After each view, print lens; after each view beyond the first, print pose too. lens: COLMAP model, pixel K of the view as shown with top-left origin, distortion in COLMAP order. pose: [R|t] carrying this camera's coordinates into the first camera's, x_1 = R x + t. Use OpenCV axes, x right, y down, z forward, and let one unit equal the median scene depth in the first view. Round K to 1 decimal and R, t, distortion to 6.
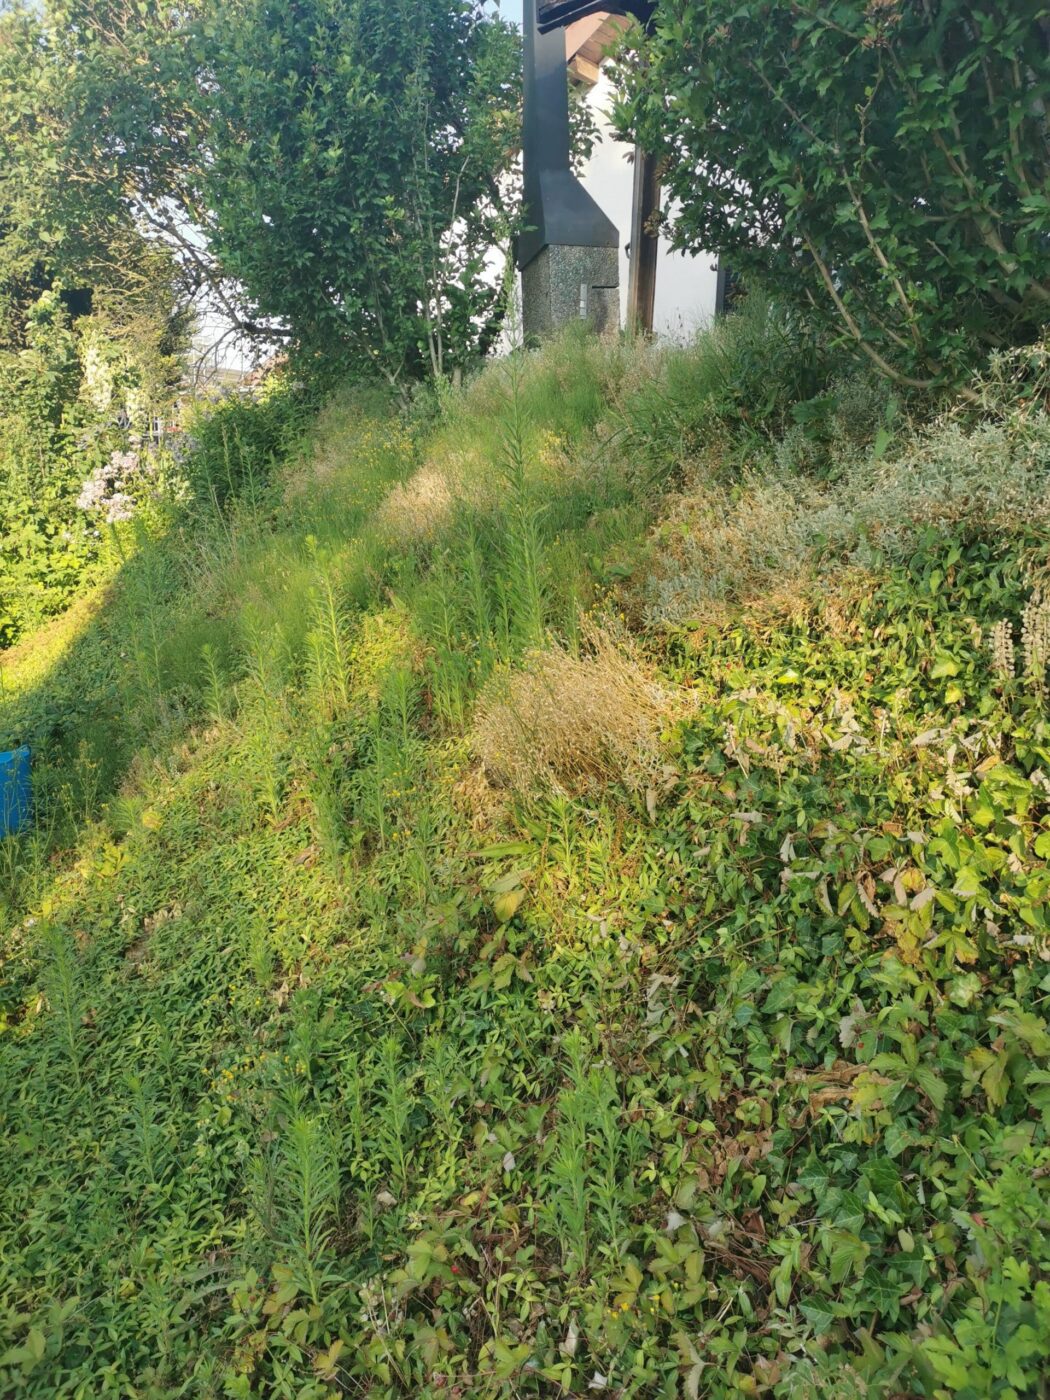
lens RADIAL K [[992.0, 0, 525.0], [0, 992.0, 700.0], [0, 0, 1]] dist [0.007067, 0.003767]
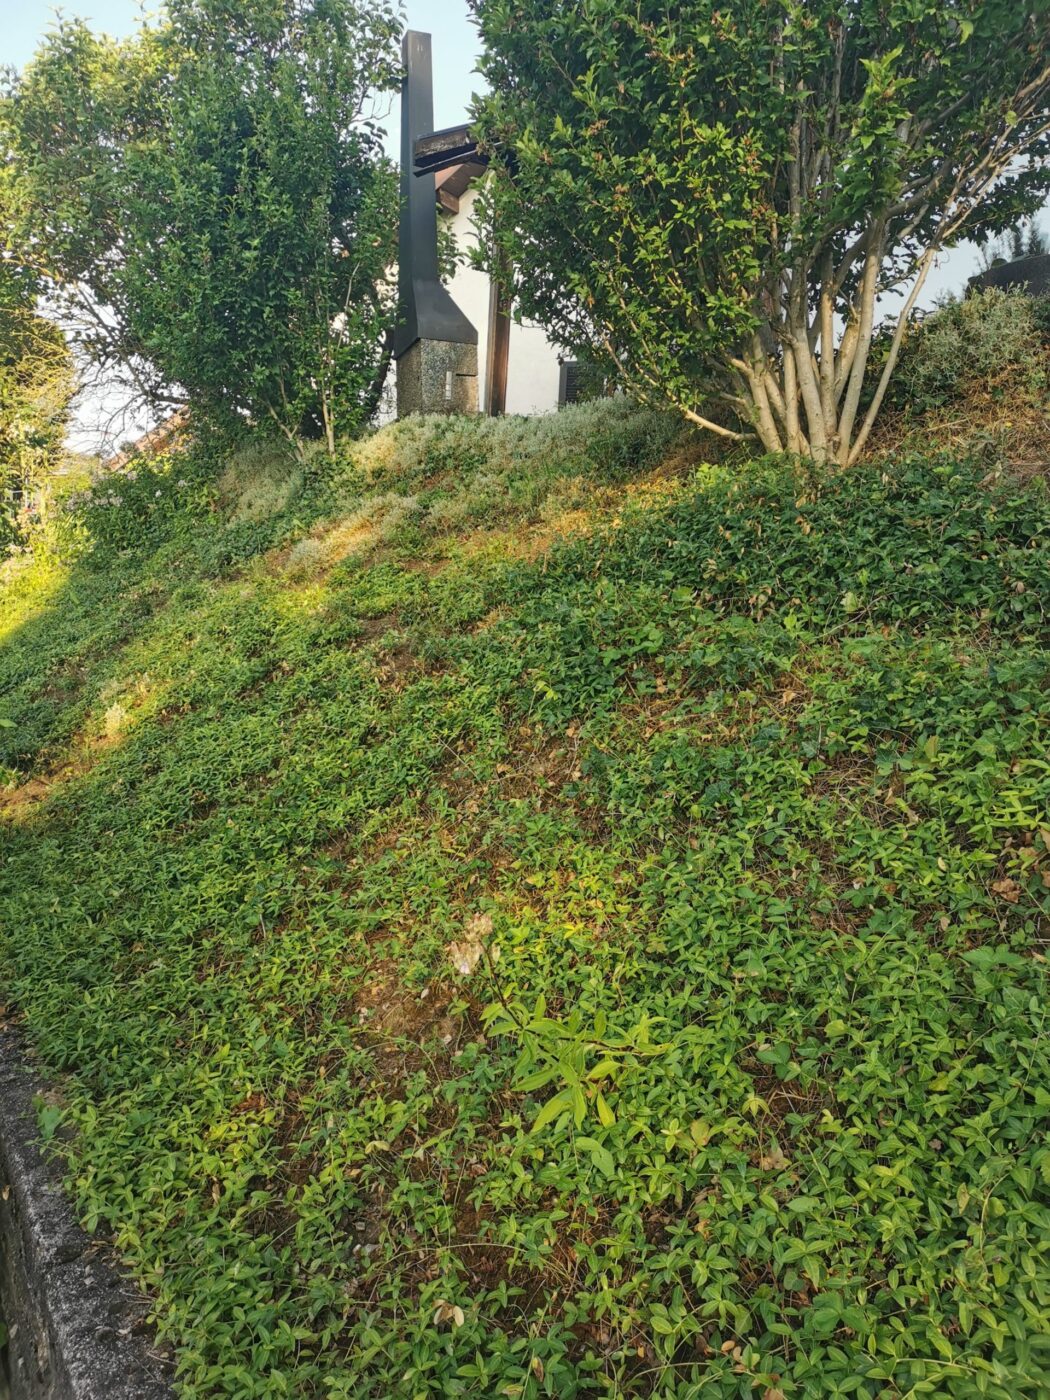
lens RADIAL K [[992.0, 0, 525.0], [0, 992.0, 700.0], [0, 0, 1]] dist [0.007067, 0.003767]
pose [[0.990303, 0.011102, 0.138481, -0.011862], [0.002612, 0.995137, -0.098464, 0.093274], [-0.138901, 0.097871, 0.985458, -0.158554]]
